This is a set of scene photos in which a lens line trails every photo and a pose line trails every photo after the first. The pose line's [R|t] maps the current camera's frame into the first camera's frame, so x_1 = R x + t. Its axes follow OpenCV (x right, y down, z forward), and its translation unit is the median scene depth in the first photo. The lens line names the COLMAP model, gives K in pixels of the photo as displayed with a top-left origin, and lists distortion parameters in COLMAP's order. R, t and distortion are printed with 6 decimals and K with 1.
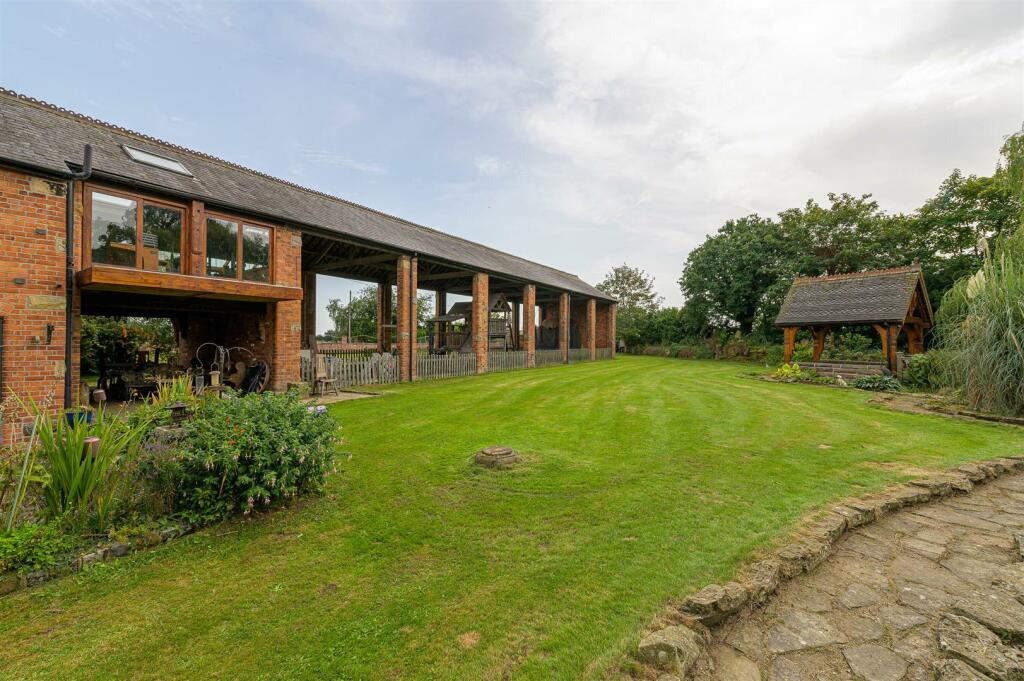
lens RADIAL K [[405.2, 0, 517.0], [0, 405.2, 344.6], [0, 0, 1]] dist [-0.007887, -0.000731]
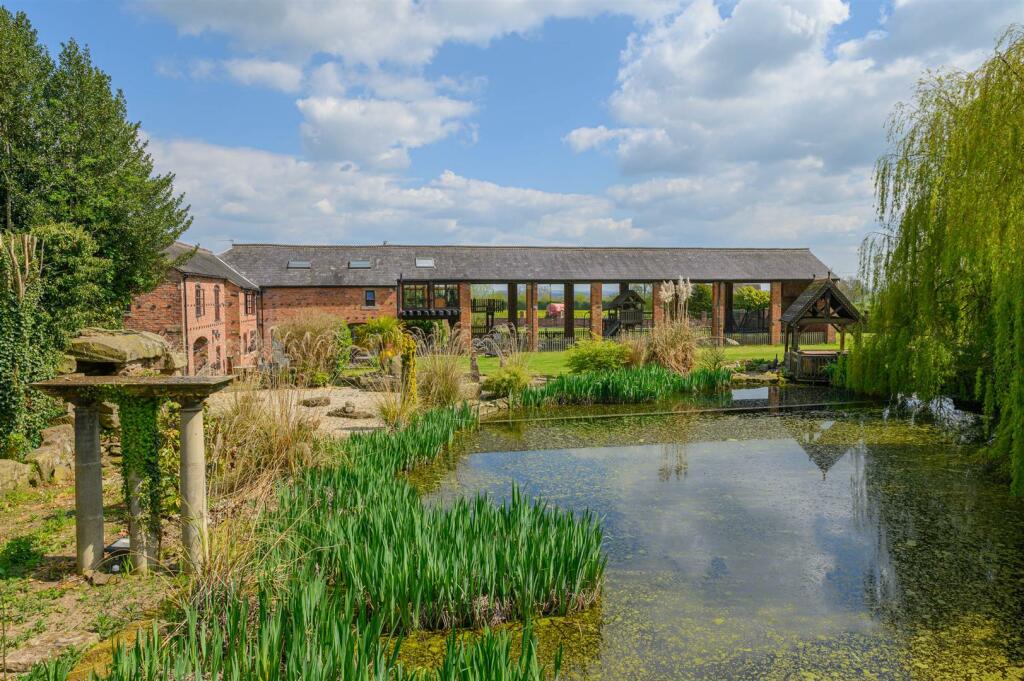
lens RADIAL K [[682.1, 0, 518.8], [0, 682.1, 347.6], [0, 0, 1]] dist [-0.019430, 0.007121]
pose [[0.701608, 0.039463, -0.711469, 2.482202], [0.003507, 0.998262, 0.058829, -0.146350], [0.712554, -0.043770, 0.700251, -1.553491]]
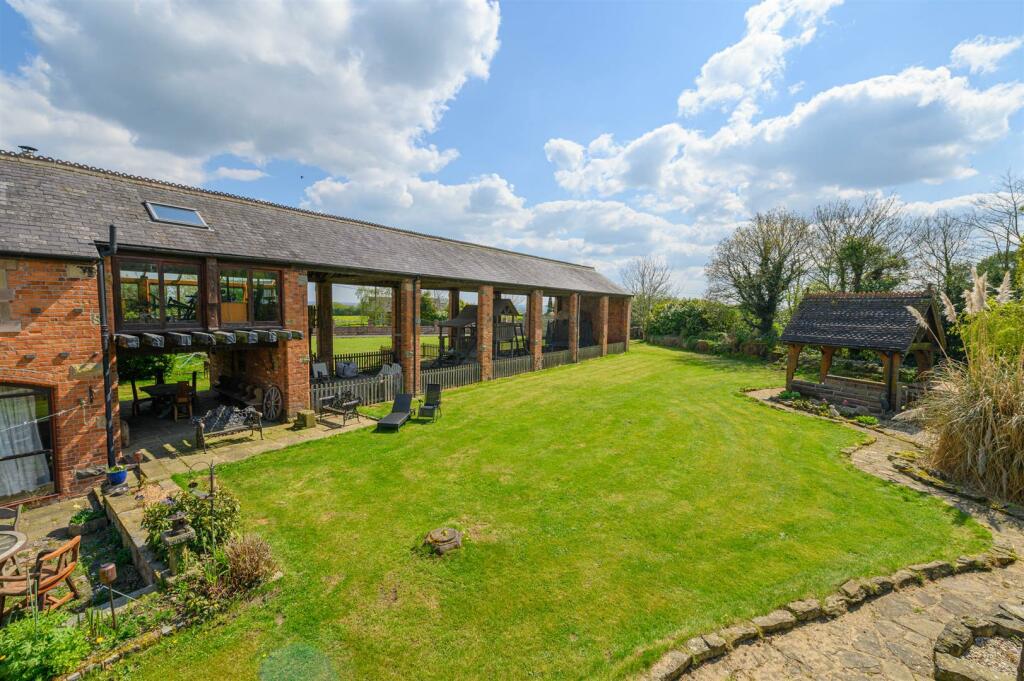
lens RADIAL K [[405.2, 0, 516.1], [0, 405.2, 344.8], [0, 0, 1]] dist [-0.007887, -0.000731]
pose [[0.997288, 0.018723, -0.071173, 0.109061], [-0.013331, 0.997057, 0.075492, -0.178480], [0.072377, -0.074338, 0.994603, -0.052695]]
